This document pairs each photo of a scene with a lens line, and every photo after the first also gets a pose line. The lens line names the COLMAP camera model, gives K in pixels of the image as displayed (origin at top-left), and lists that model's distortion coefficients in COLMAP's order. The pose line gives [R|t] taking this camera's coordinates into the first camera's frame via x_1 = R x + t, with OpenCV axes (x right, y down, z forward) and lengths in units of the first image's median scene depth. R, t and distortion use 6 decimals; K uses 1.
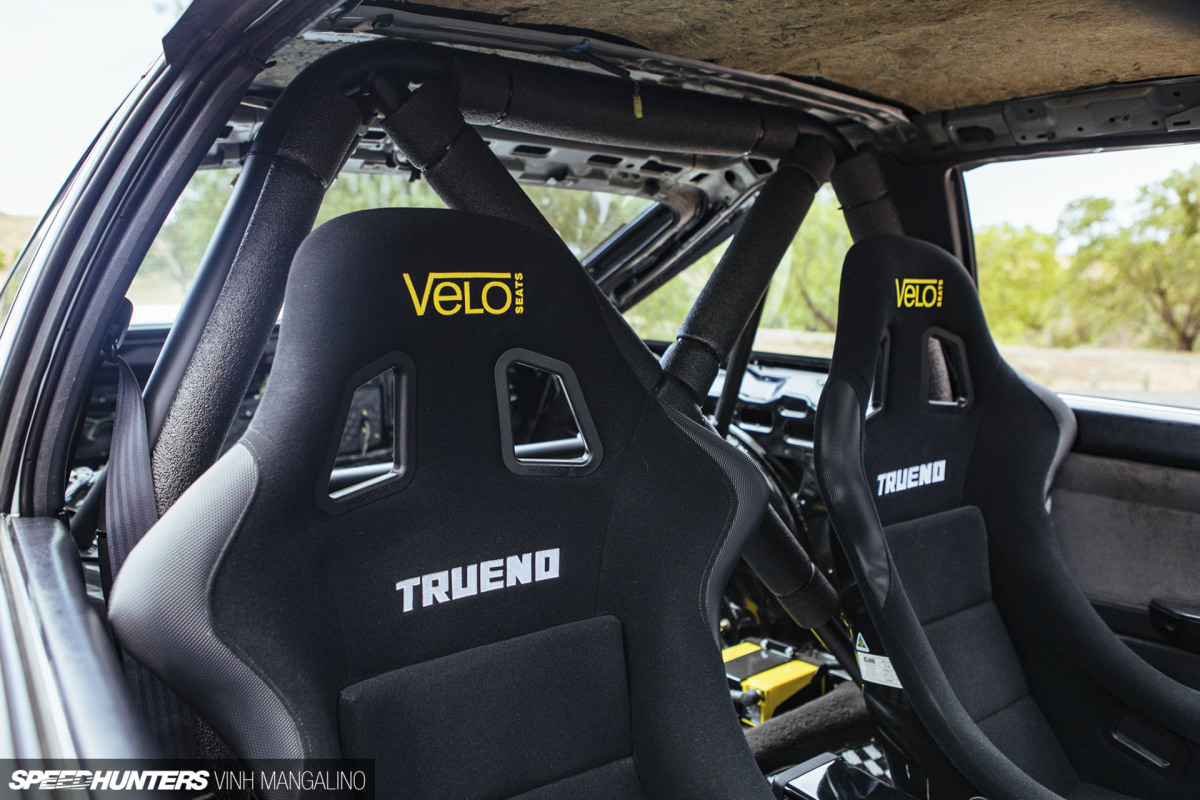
lens RADIAL K [[880.7, 0, 599.7], [0, 880.7, 400.9], [0, 0, 1]] dist [-0.048129, 0.026996]
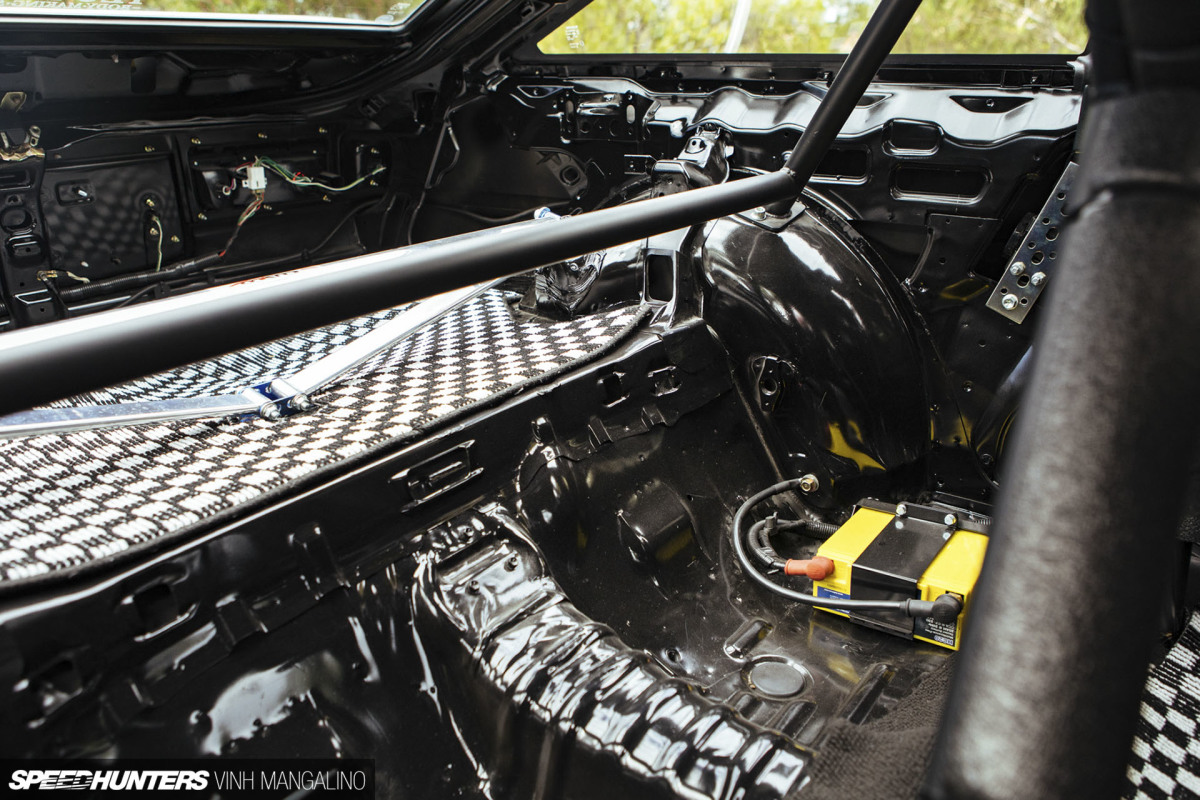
lens RADIAL K [[880.7, 0, 597.7], [0, 880.7, 402.2], [0, 0, 1]] dist [-0.048129, 0.026996]
pose [[0.963584, -0.112950, 0.242380, -0.172337], [0.053668, 0.969657, 0.238507, 0.026960], [-0.261965, -0.216813, 0.940408, 0.427143]]
